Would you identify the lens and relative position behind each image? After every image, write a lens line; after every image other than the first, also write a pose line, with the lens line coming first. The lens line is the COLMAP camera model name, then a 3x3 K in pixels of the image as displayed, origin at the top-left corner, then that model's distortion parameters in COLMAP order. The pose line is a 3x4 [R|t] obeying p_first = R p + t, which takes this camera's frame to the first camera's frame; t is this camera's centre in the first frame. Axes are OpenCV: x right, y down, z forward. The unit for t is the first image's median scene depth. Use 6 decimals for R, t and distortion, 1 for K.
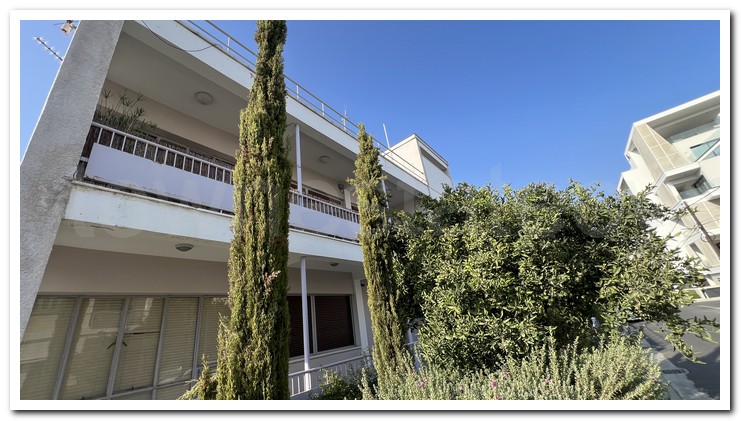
lens RADIAL K [[282.9, 0, 370.9], [0, 282.9, 211.1], [0, 0, 1]] dist [-0.003728, 0.001441]
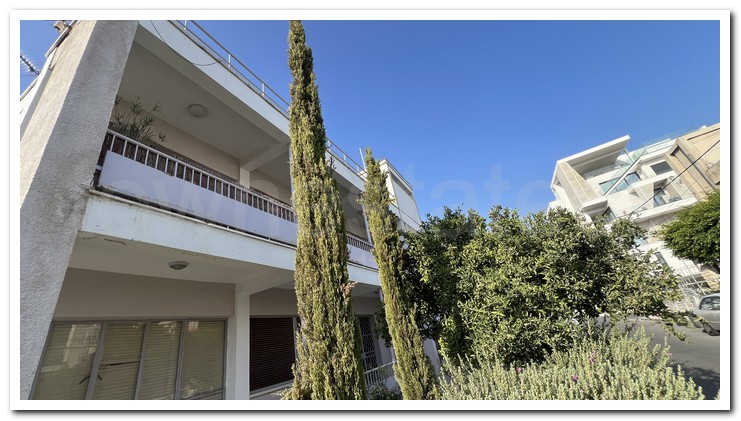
lens RADIAL K [[282.9, 0, 371.0], [0, 282.9, 209.4], [0, 0, 1]] dist [-0.003728, 0.001441]
pose [[0.984681, 0.031859, 0.171430, -0.280948], [-0.017684, 0.996343, -0.083590, 0.015781], [-0.173466, 0.079278, 0.981644, -0.055743]]
